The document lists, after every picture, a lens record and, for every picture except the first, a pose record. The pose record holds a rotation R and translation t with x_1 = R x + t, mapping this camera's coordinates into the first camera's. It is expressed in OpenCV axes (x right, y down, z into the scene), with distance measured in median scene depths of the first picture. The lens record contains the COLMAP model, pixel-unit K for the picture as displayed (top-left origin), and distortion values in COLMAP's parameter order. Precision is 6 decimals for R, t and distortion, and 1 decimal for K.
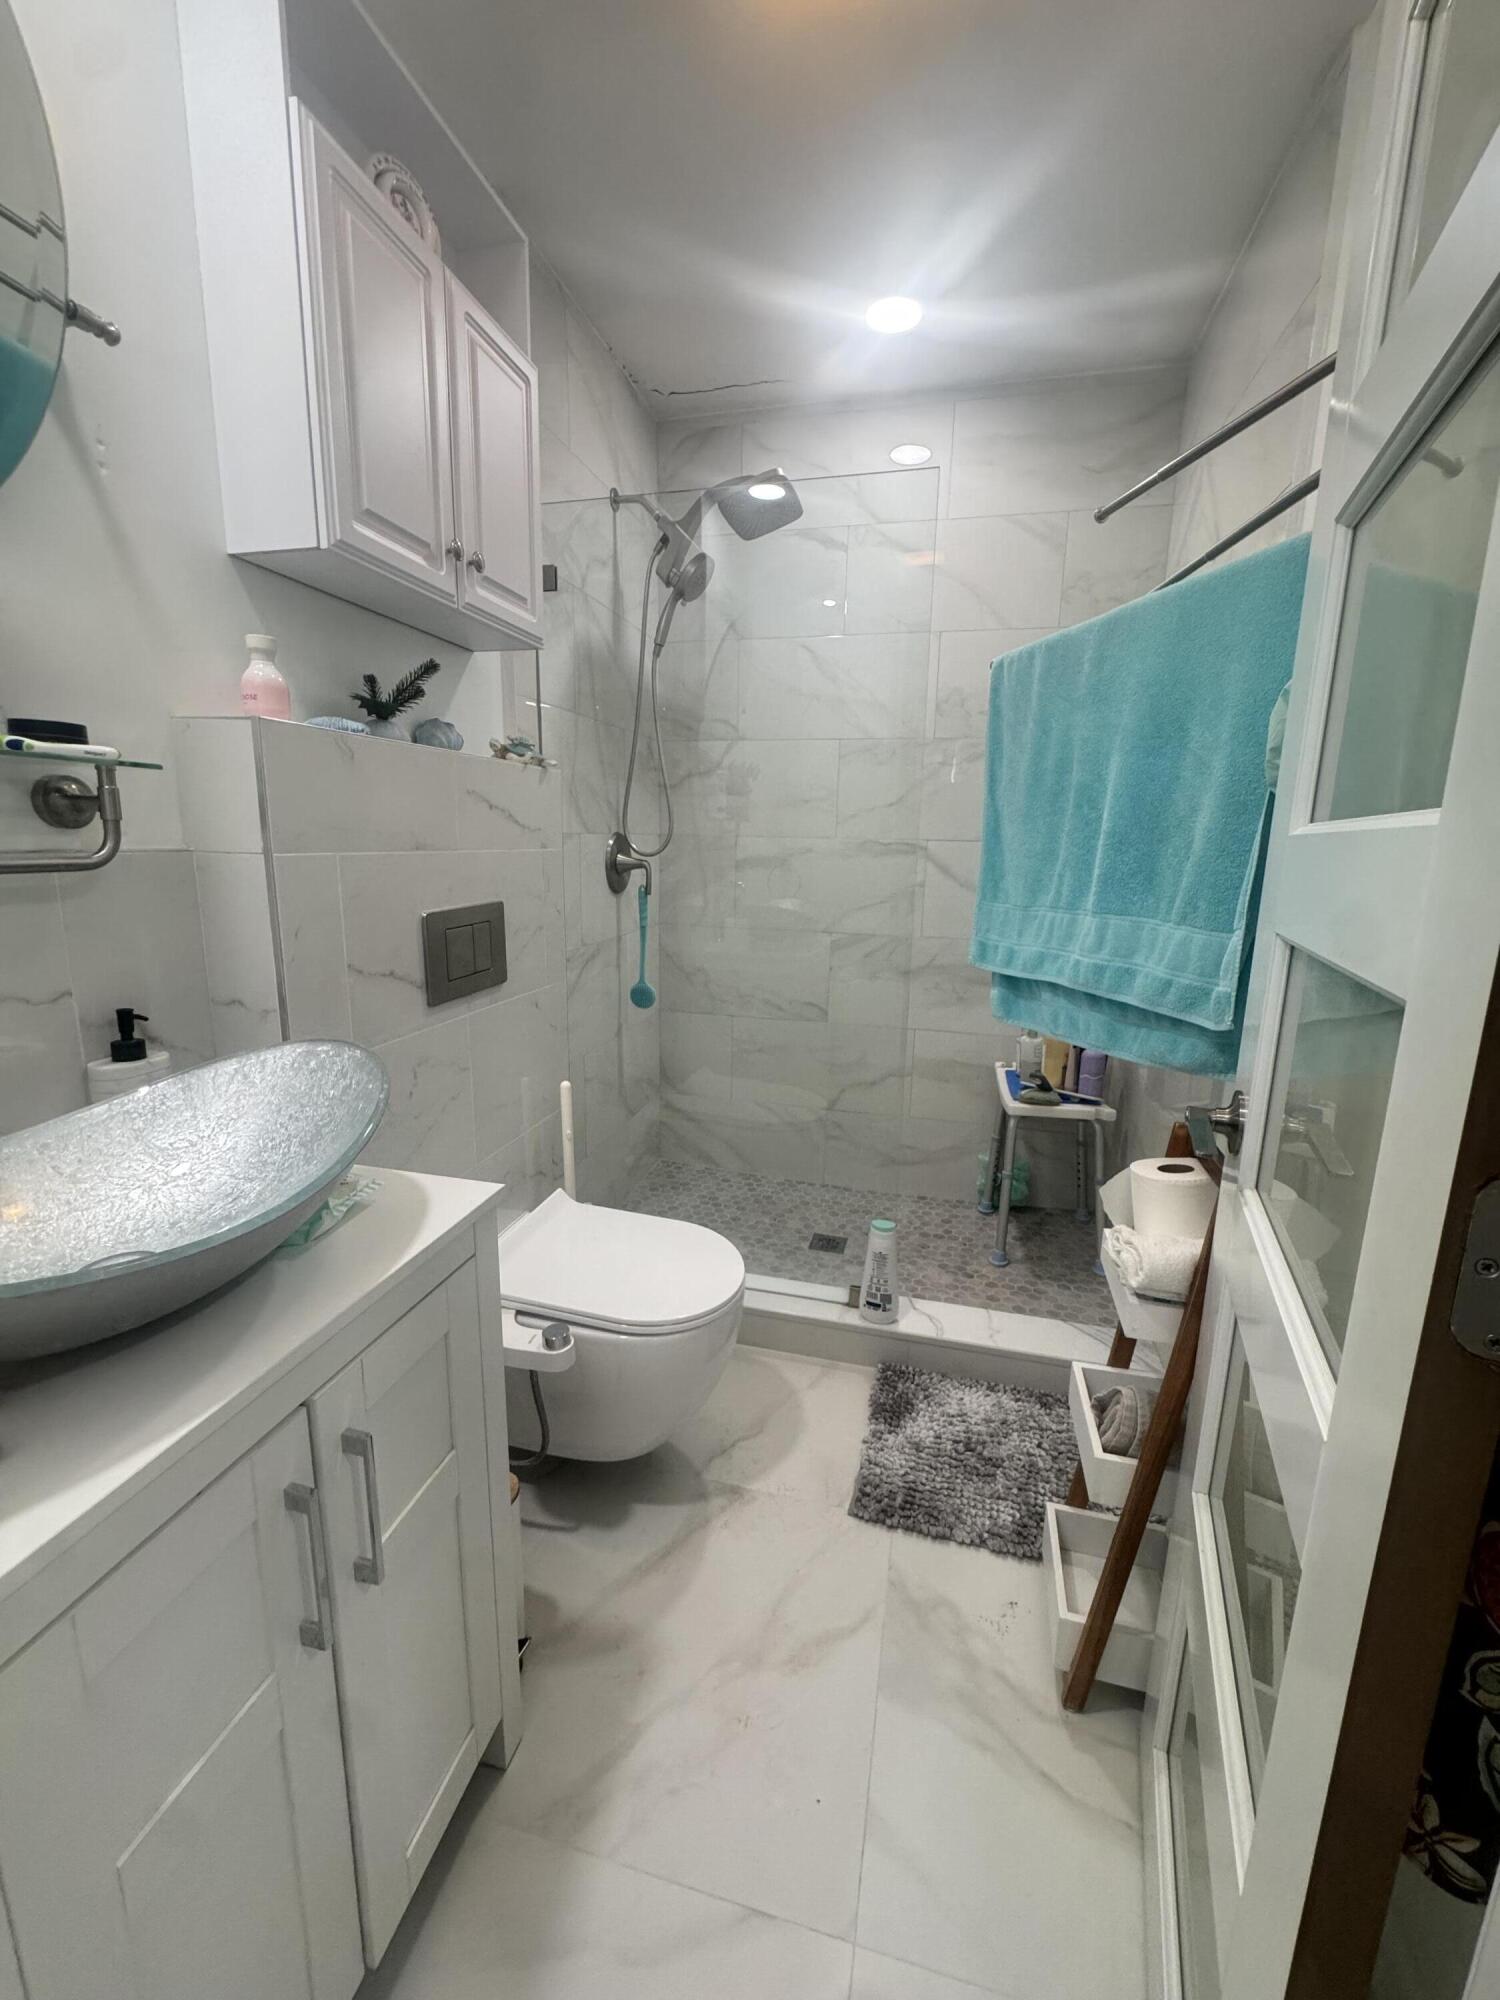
lens RADIAL K [[798.5, 0, 747.4], [0, 798.5, 1000.9], [0, 0, 1]] dist [-0.005810, 0.000950]
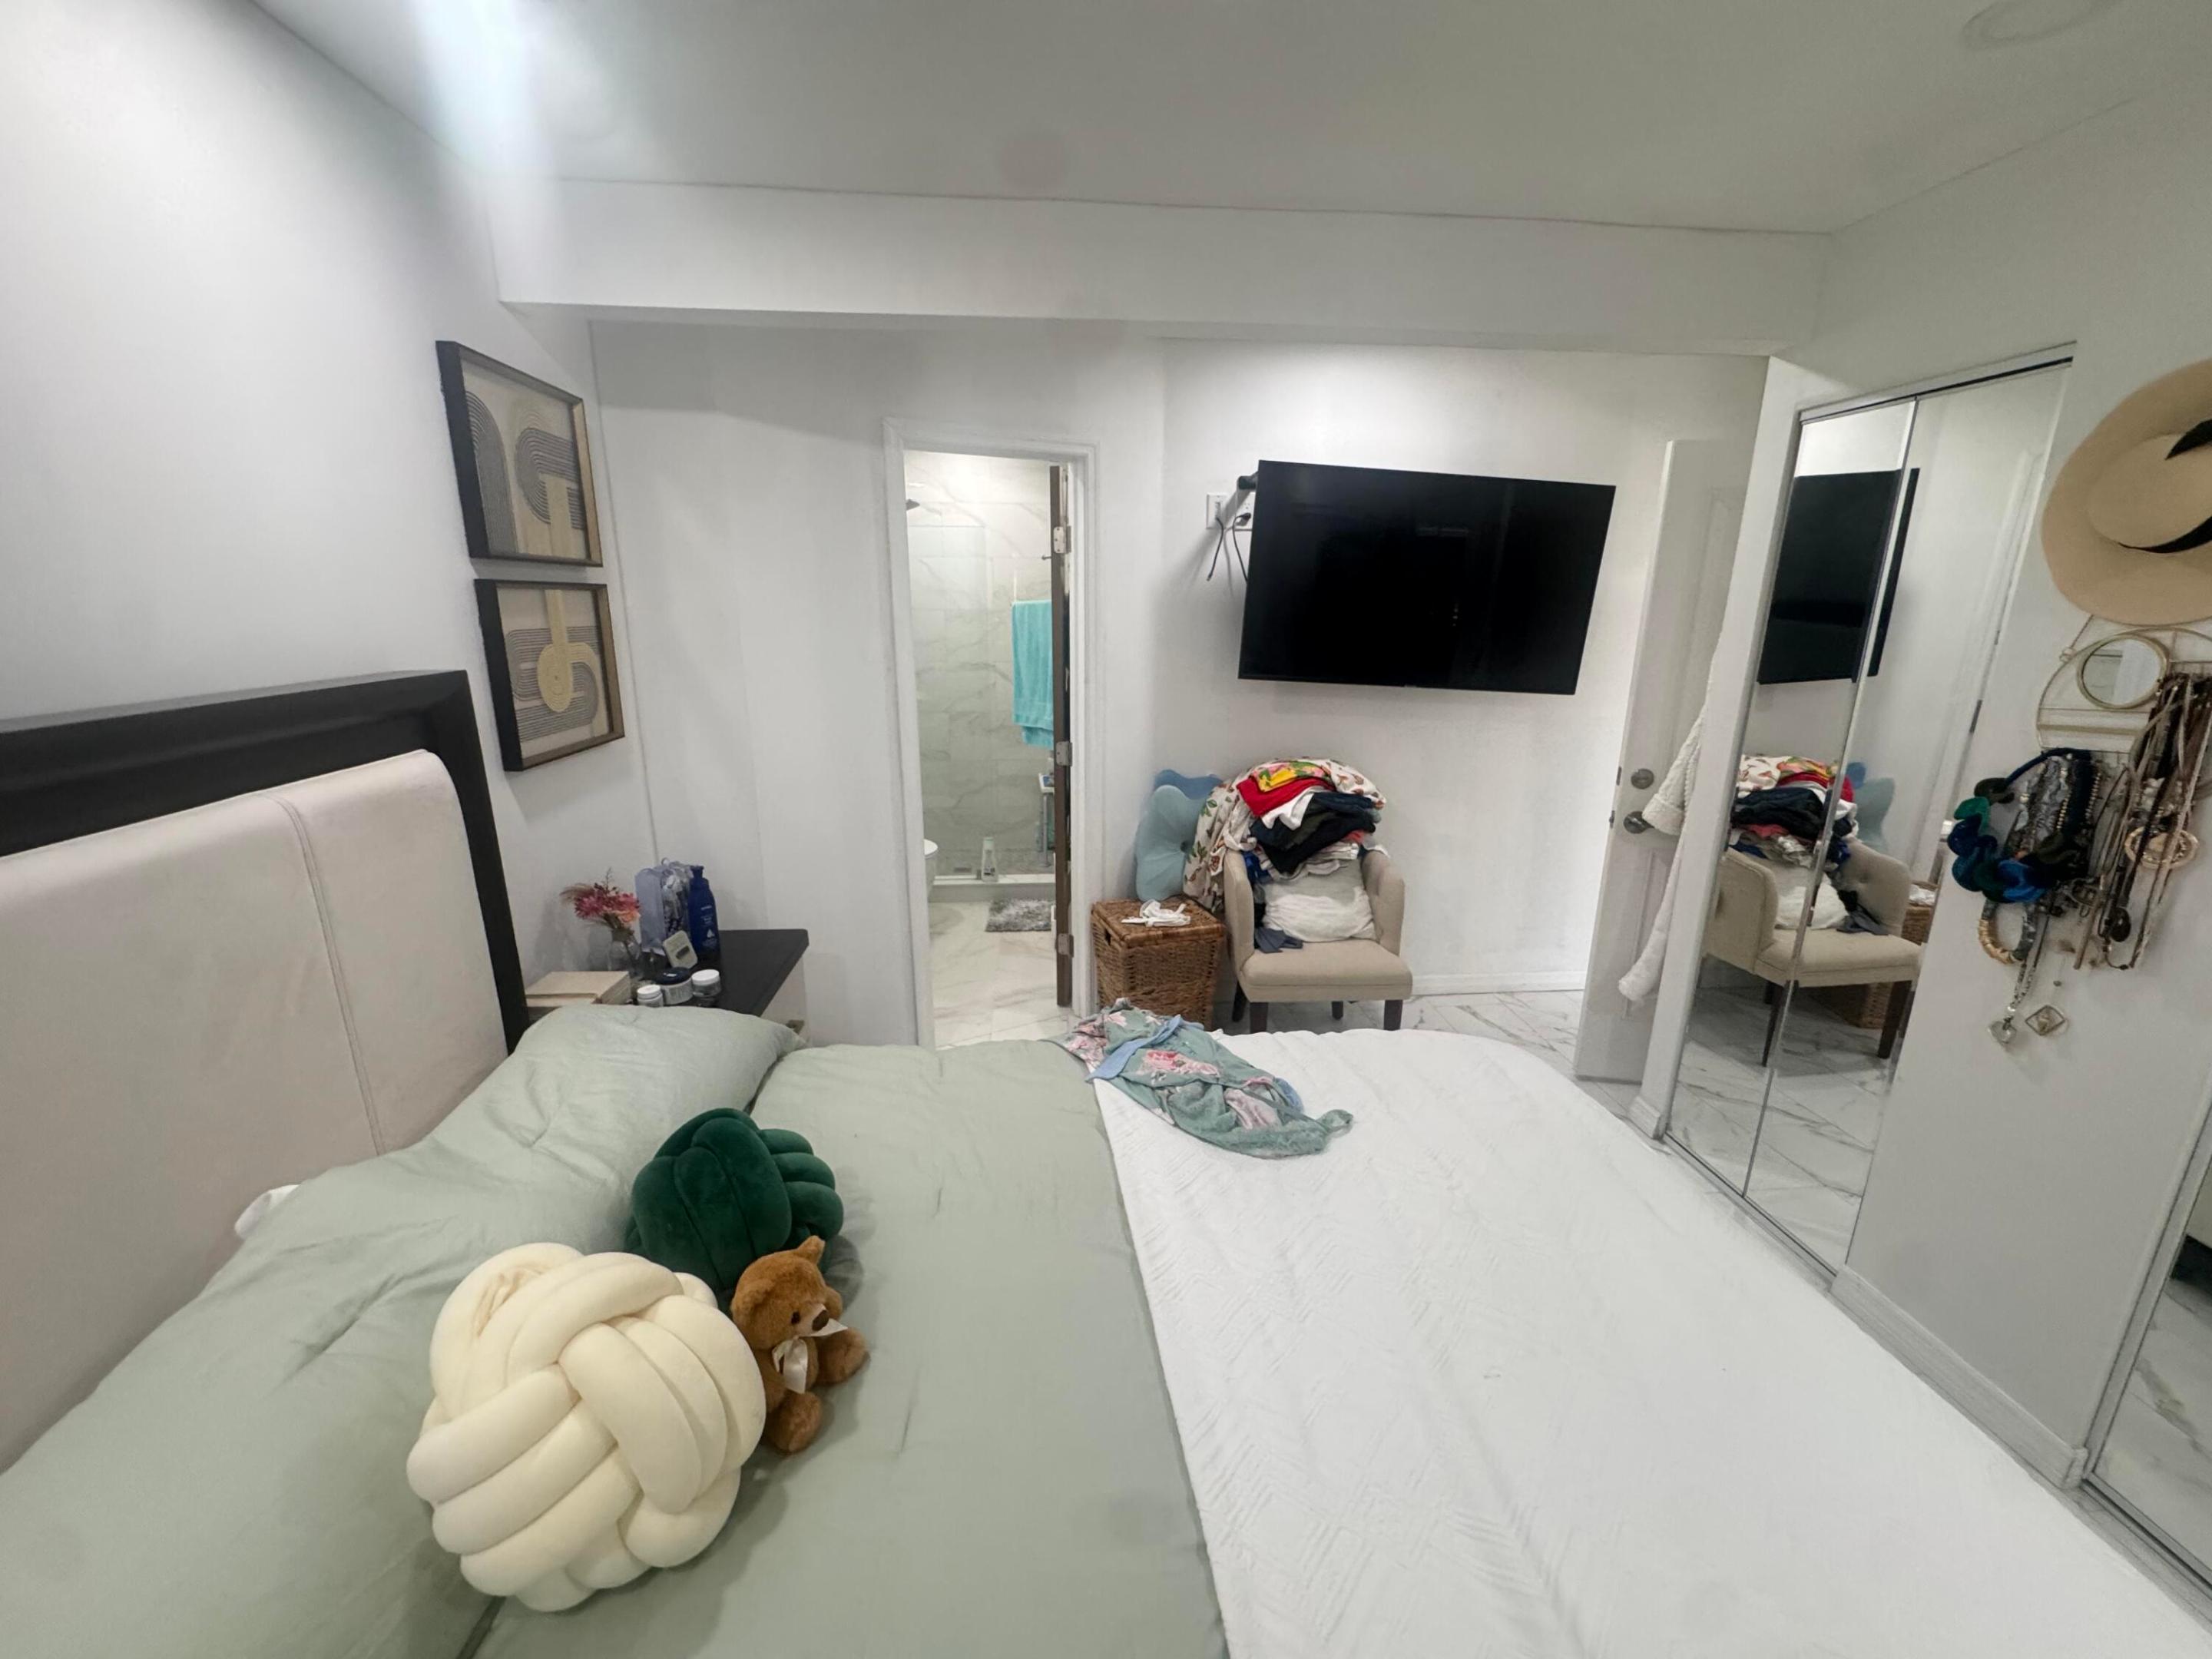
lens RADIAL K [[883.2, 0, 1103.5], [0, 883.2, 827.5], [0, 0, 1]] dist [-0.005810, 0.000950]
pose [[0.948501, -0.092922, 0.302839, -0.366288], [0.075406, 0.994759, 0.069055, 0.123589], [-0.307668, -0.042663, 0.950537, -1.962428]]
